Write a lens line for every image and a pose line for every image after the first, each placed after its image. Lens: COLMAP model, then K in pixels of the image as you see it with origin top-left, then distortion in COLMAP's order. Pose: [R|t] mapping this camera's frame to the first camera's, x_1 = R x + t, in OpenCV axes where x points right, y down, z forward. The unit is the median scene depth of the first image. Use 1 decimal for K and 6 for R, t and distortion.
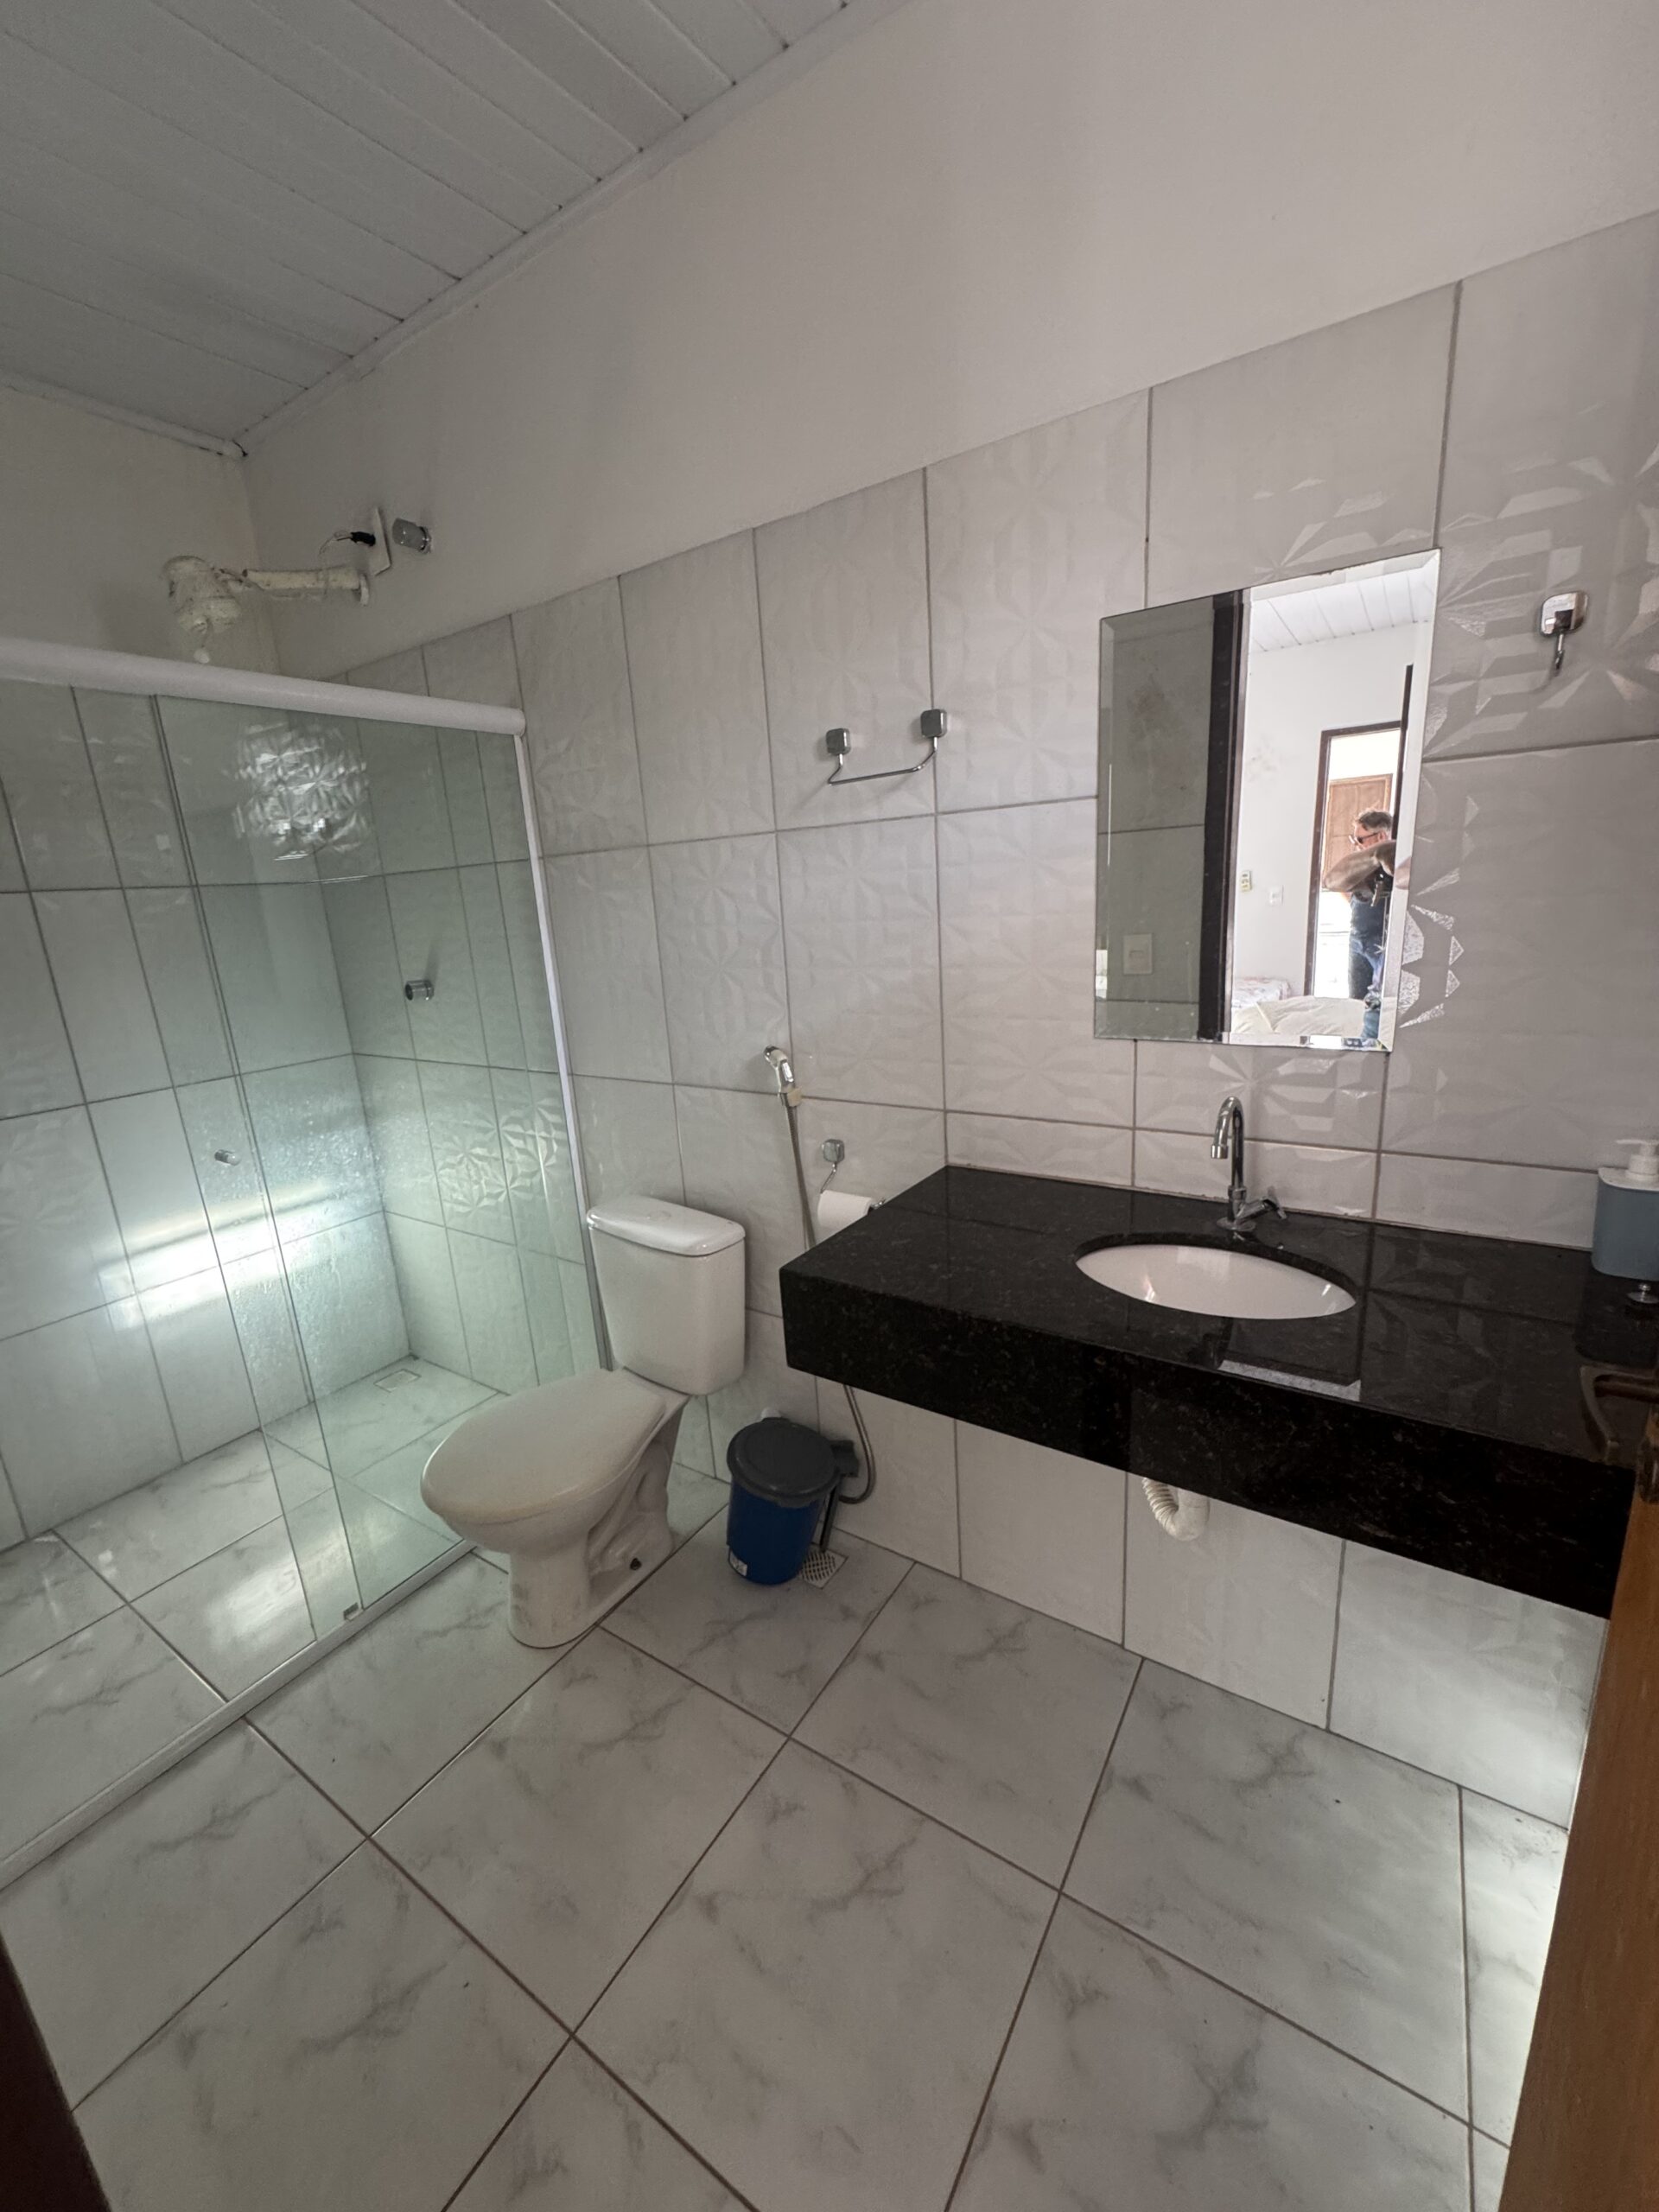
lens RADIAL K [[892.9, 0, 822.2], [0, 892.9, 1113.8], [0, 0, 1]] dist [-0.003500, -0.000008]
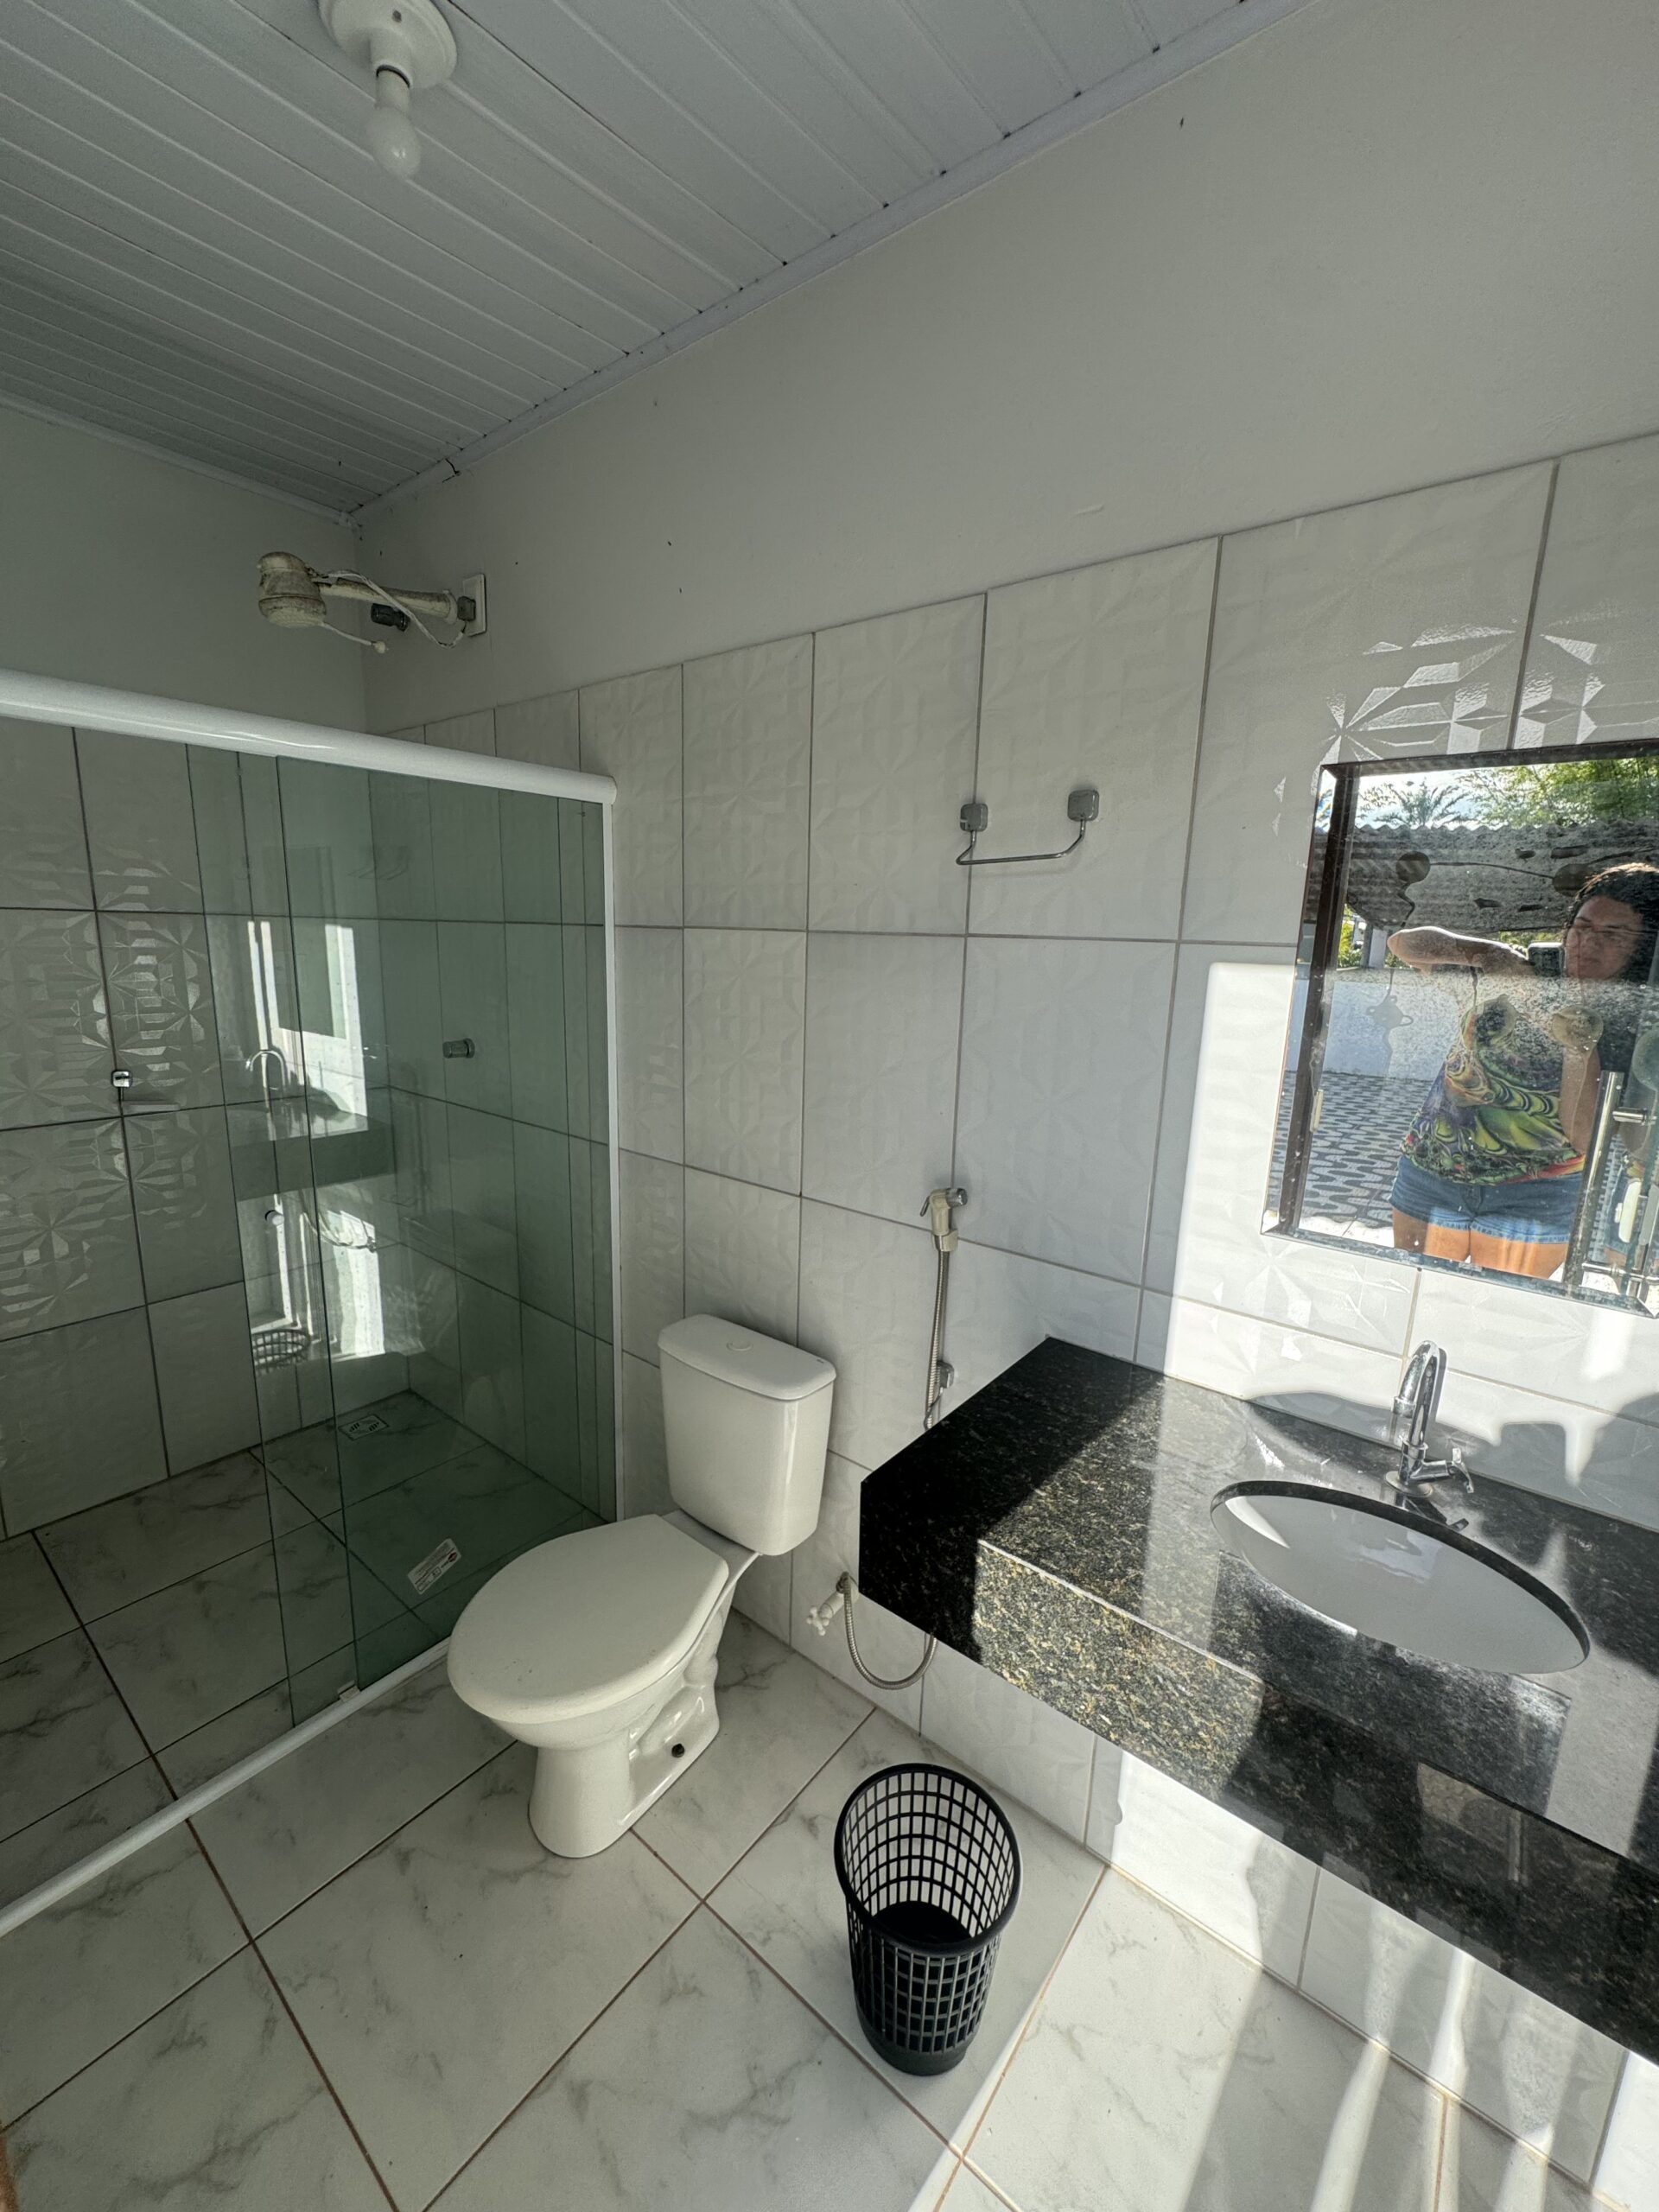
lens RADIAL K [[892.9, 0, 827.6], [0, 892.9, 1101.4], [0, 0, 1]] dist [-0.003500, -0.000008]
pose [[0.990367, 0.115841, -0.075853, 0.077874], [-0.118736, 0.992315, -0.034834, -0.135856], [0.071235, 0.043505, 0.996510, 0.049956]]
